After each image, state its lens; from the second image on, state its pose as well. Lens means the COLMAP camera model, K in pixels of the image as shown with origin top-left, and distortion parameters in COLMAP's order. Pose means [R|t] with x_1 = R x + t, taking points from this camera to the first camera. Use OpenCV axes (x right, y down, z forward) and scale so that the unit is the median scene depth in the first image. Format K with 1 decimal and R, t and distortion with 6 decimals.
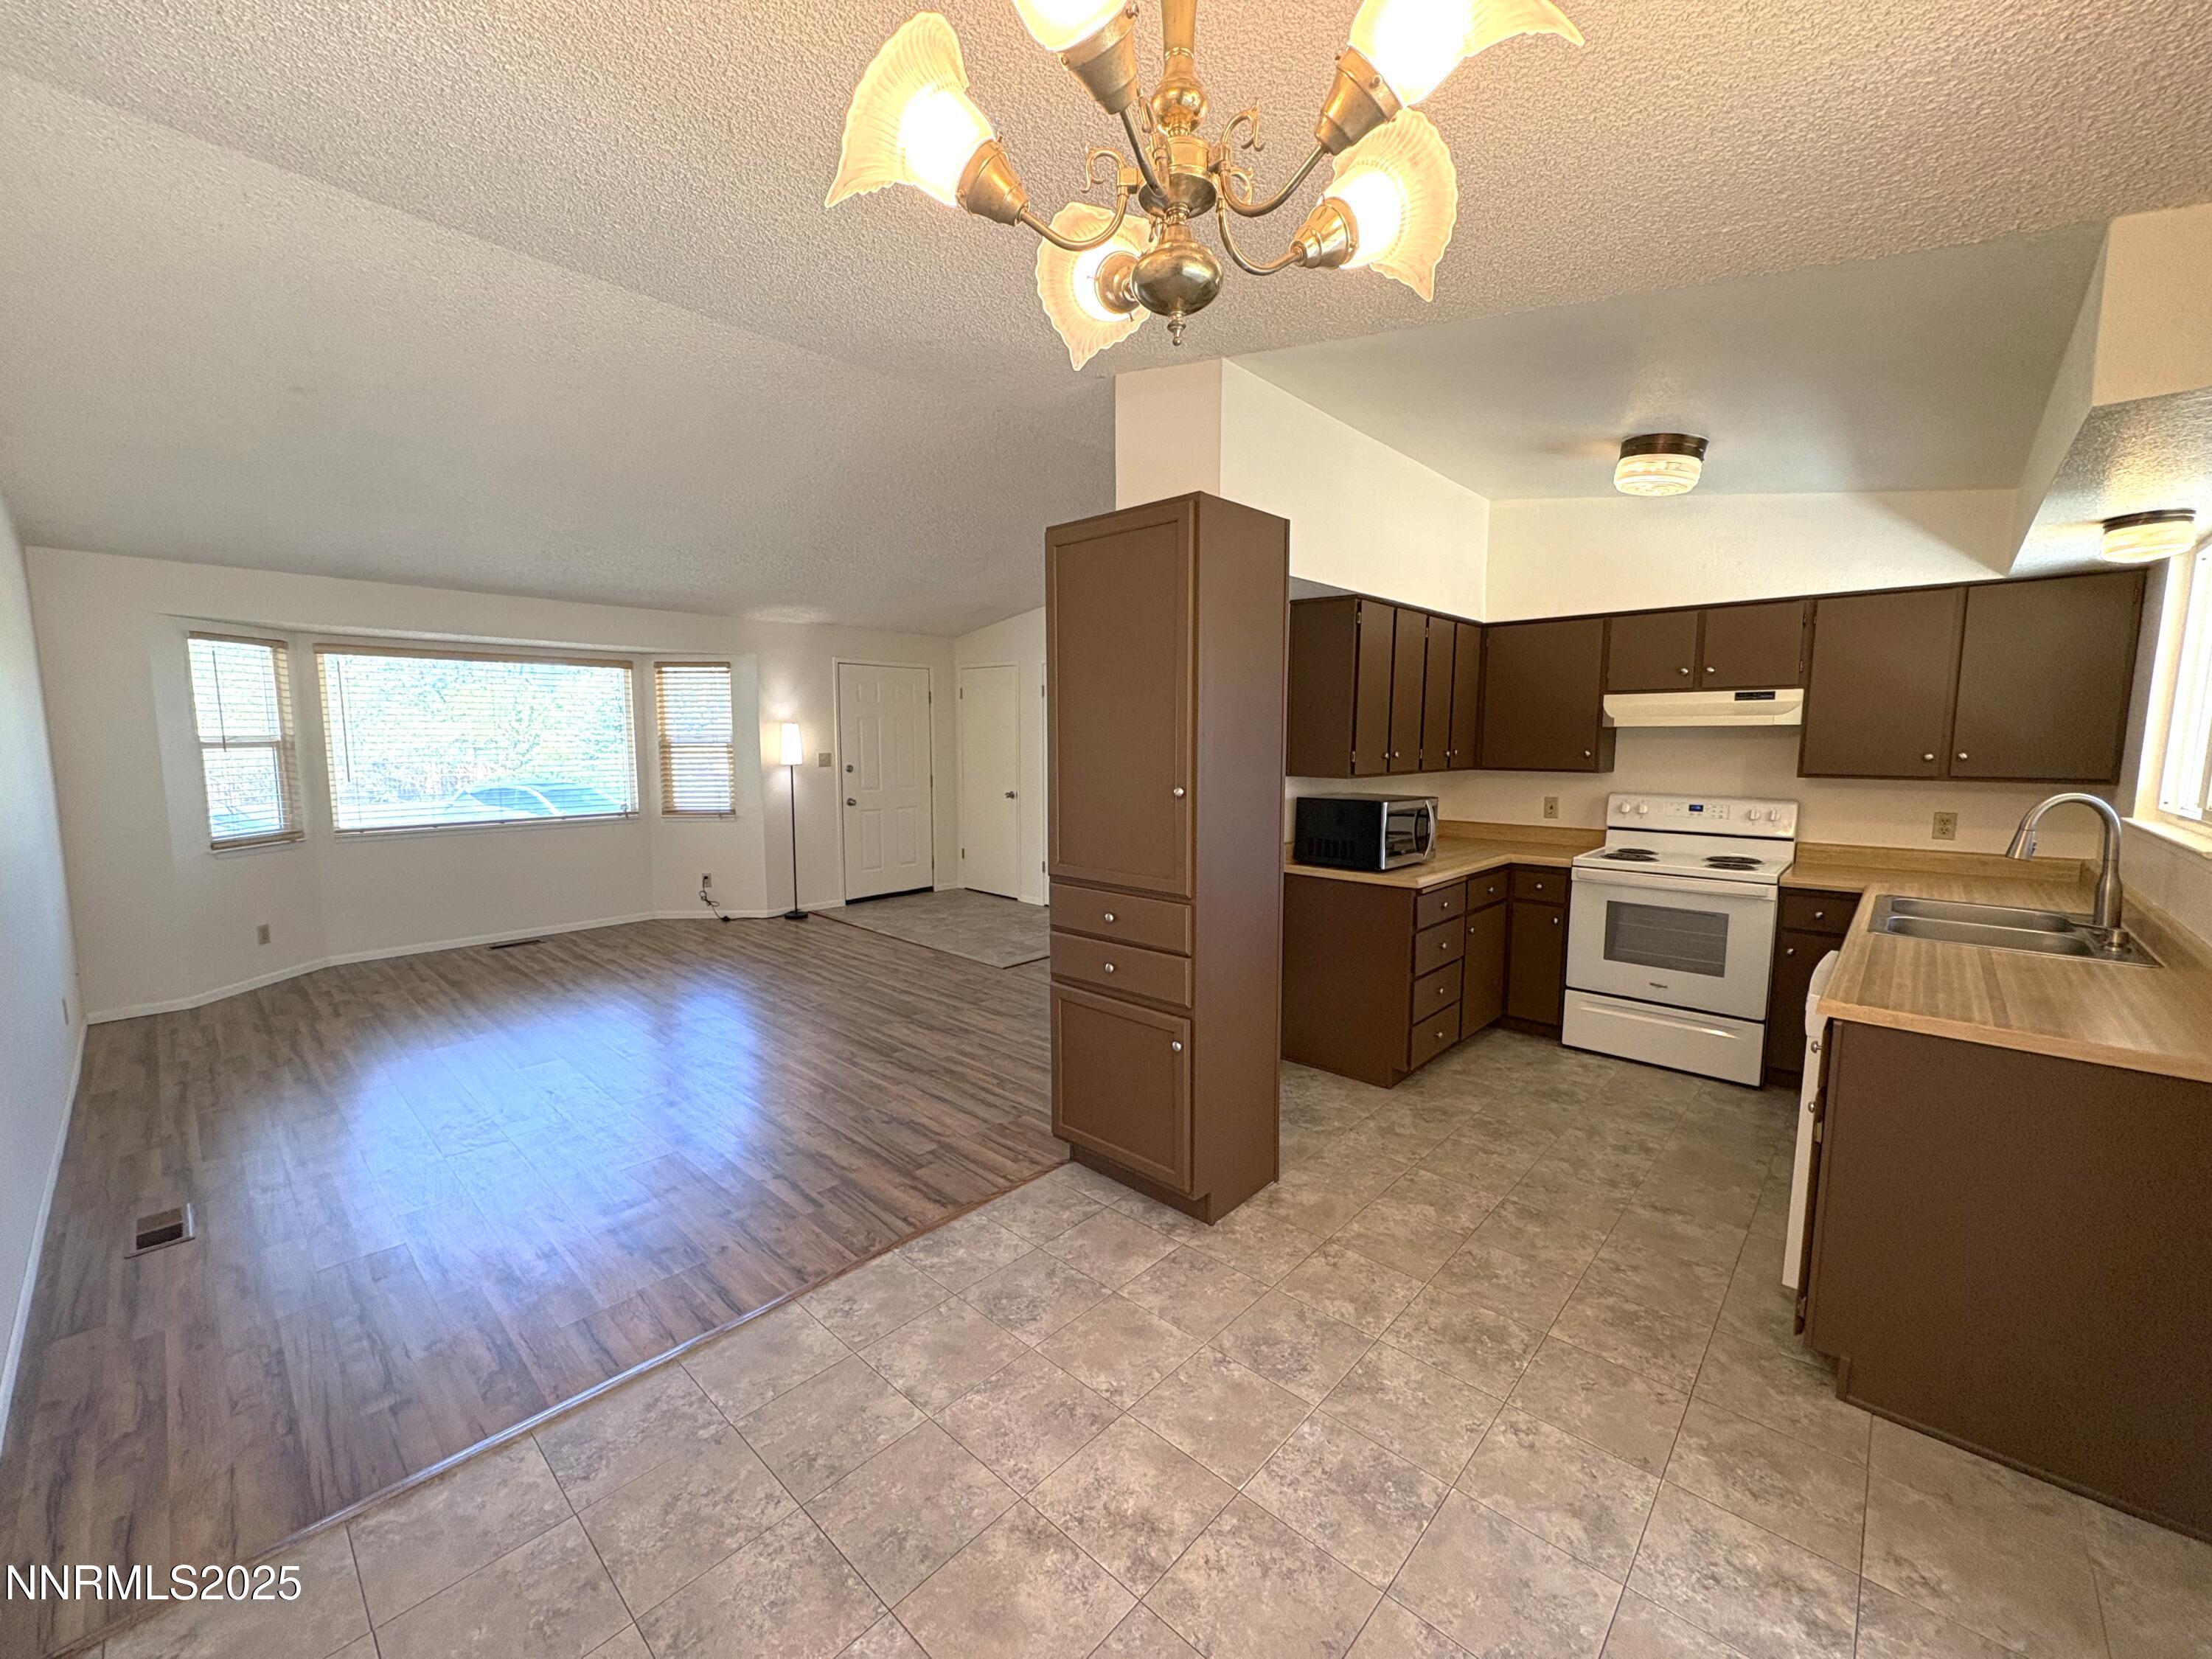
lens RADIAL K [[878.1, 0, 1104.7], [0, 878.1, 832.5], [0, 0, 1]] dist [-0.001035, 0.000535]
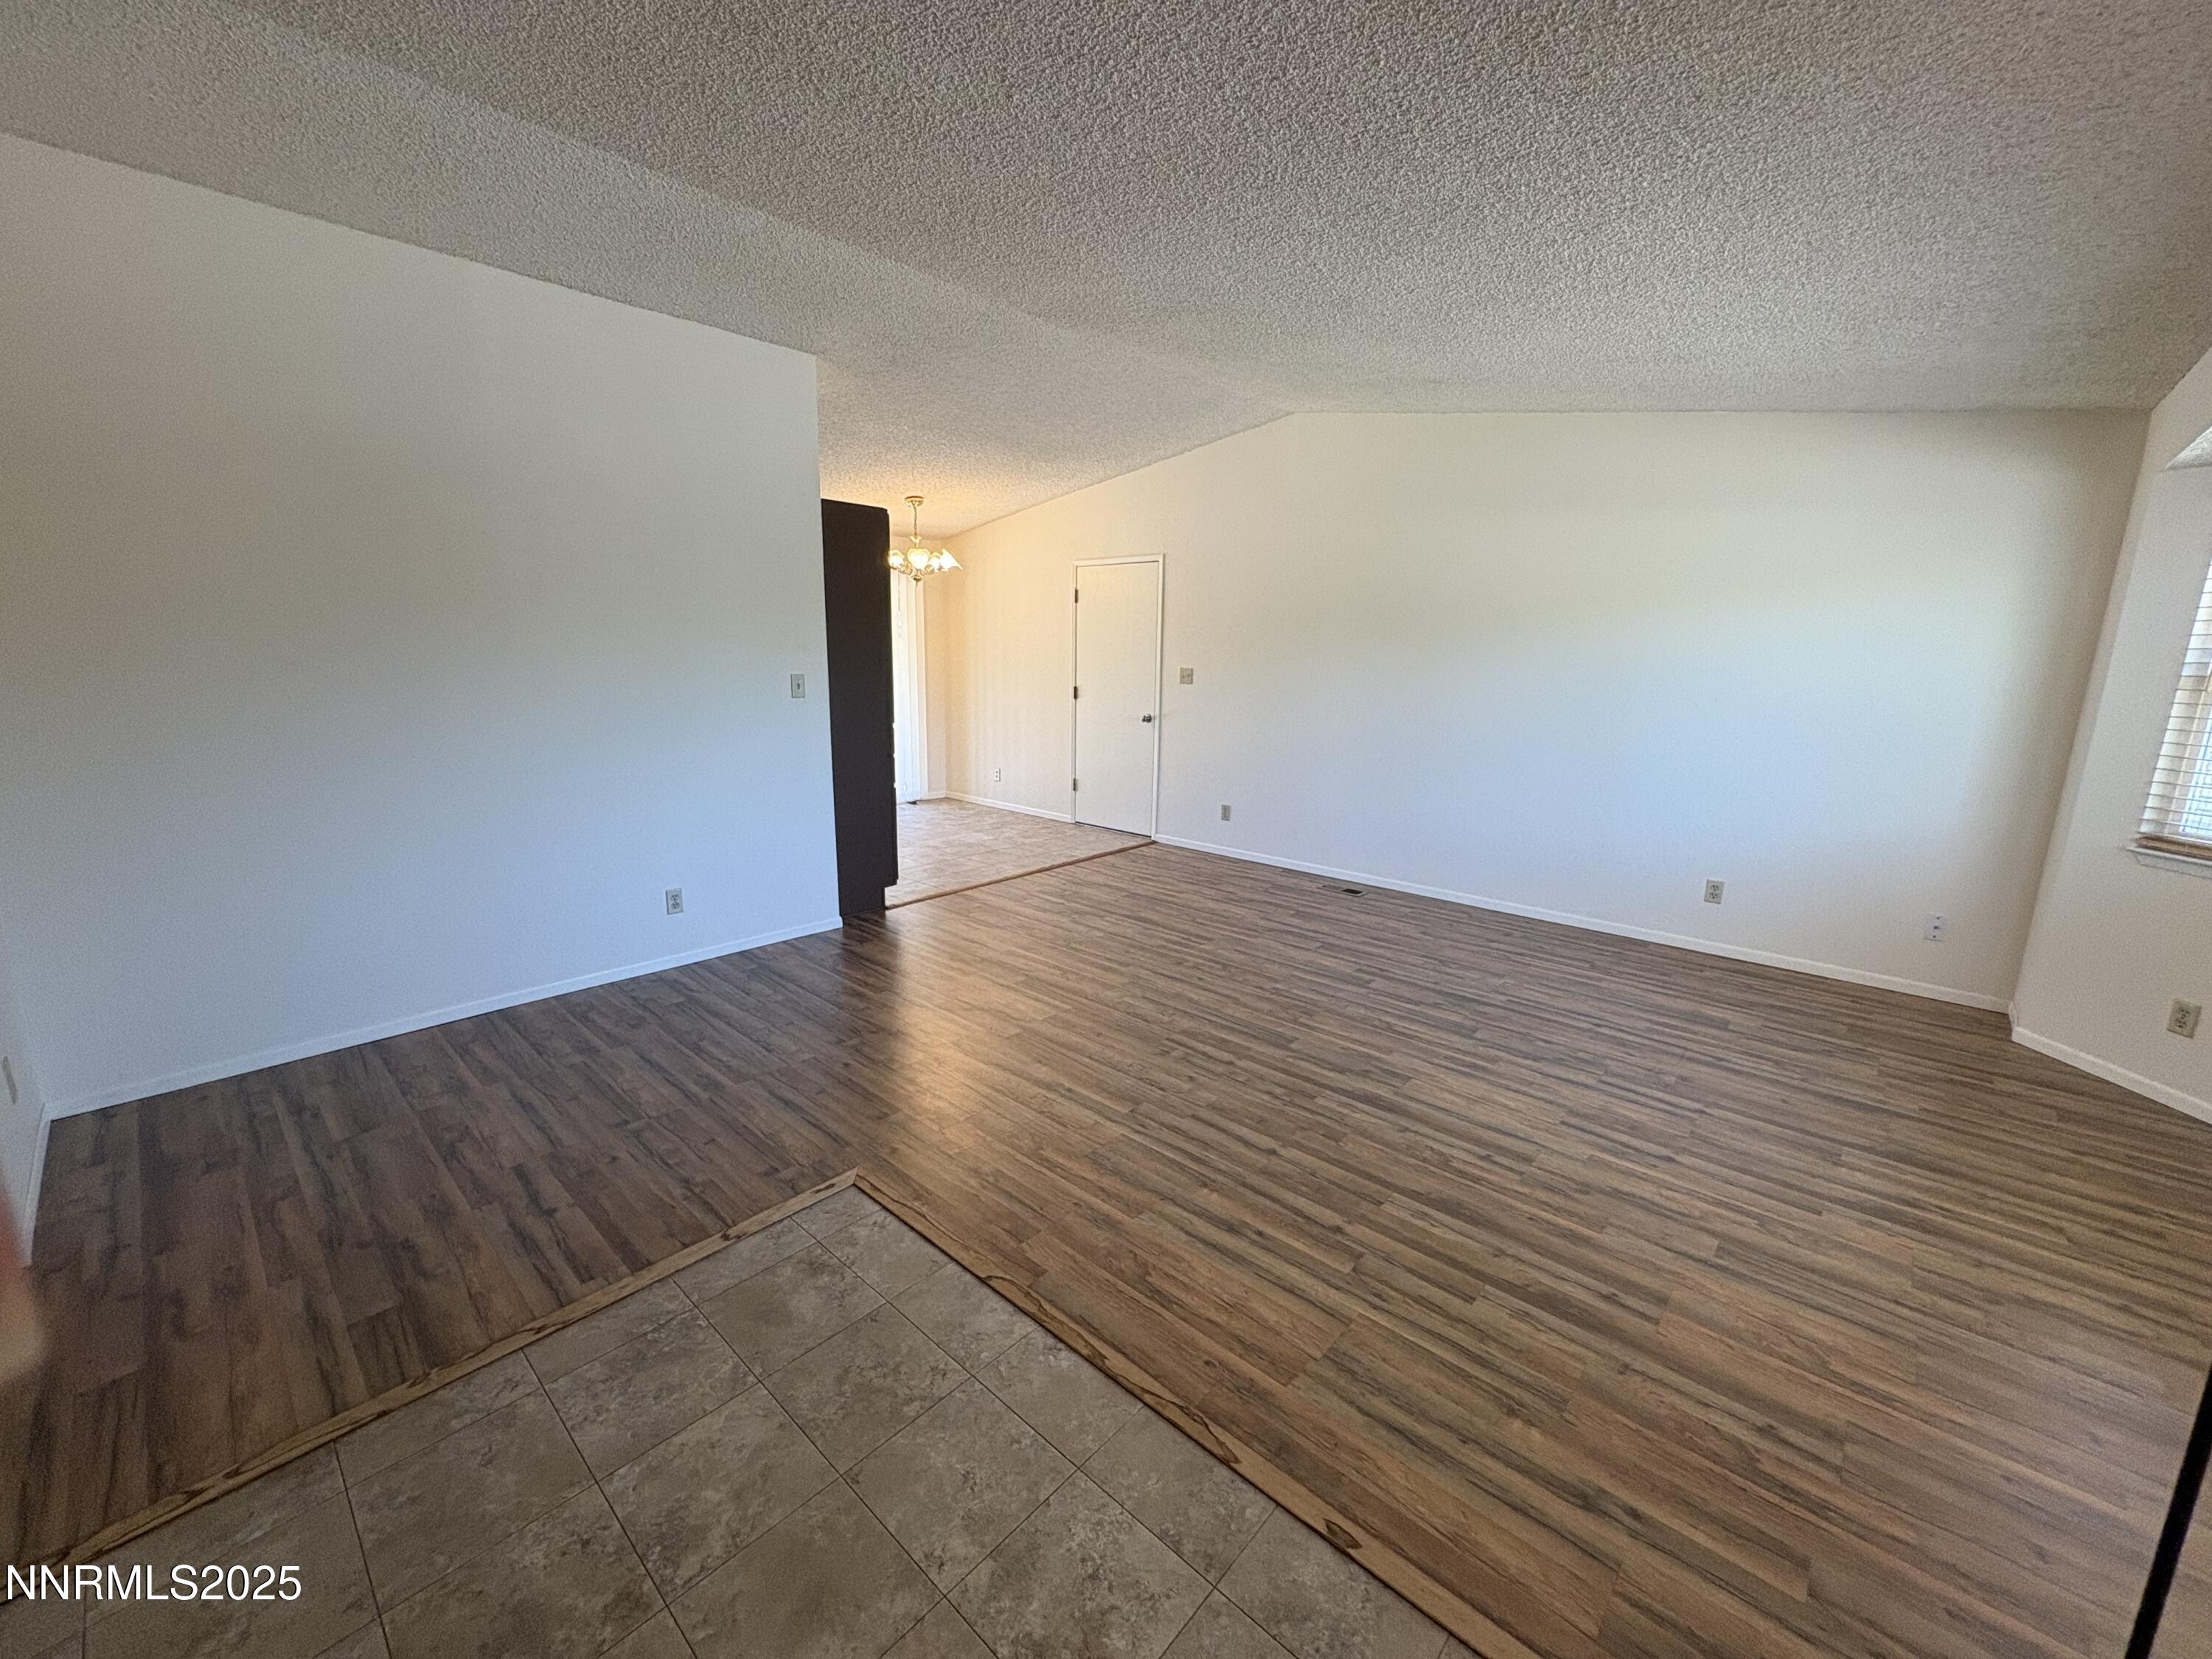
lens RADIAL K [[883.2, 0, 1098.9], [0, 883.2, 823.4], [0, 0, 1]] dist [-0.000078, 0.000647]
pose [[-0.999835, -0.017624, -0.004304, -0.301121], [-0.018093, 0.951345, 0.307595, -0.197036], [-0.001327, 0.307622, -0.951508, 1.781362]]
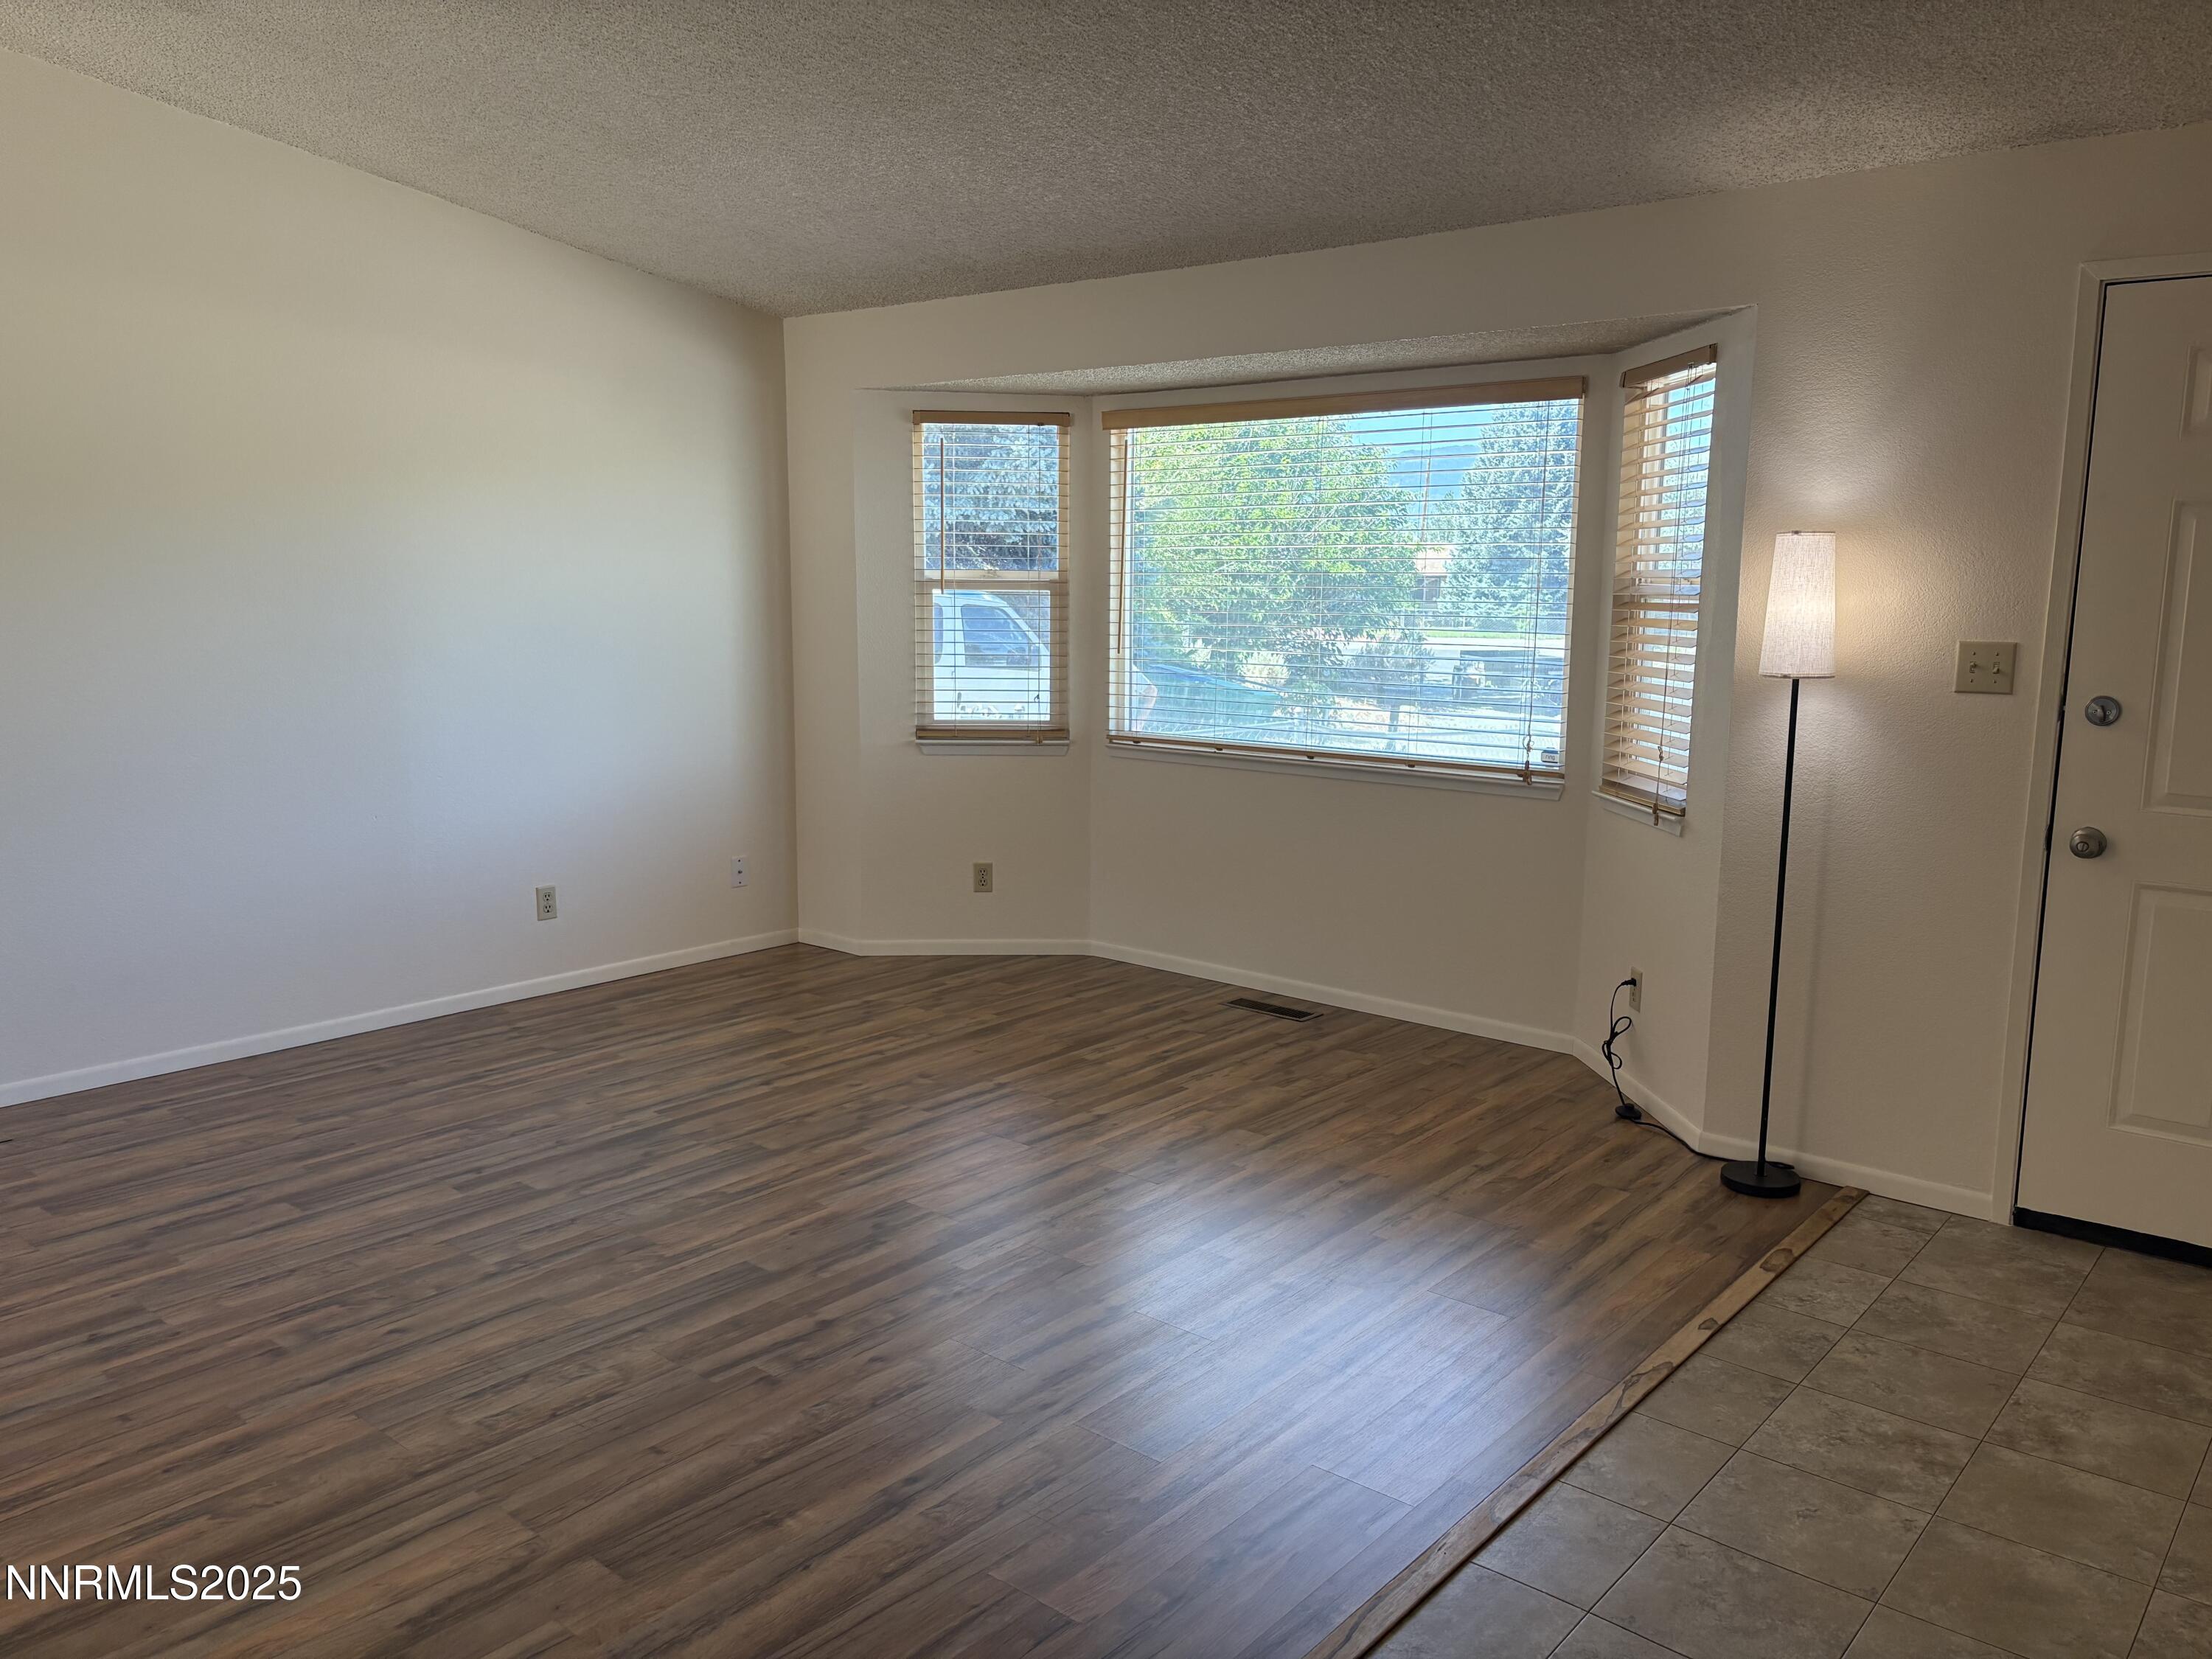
lens RADIAL K [[1674.7, 0, 1102.6], [0, 1674.7, 831.9], [0, 0, 1]] dist [0.039634, -0.024792]
pose [[0.044401, 0.152268, -0.987341, 0.309278], [-0.122664, 0.981669, 0.145877, -0.128086], [0.991455, 0.114635, 0.062264, 1.193082]]
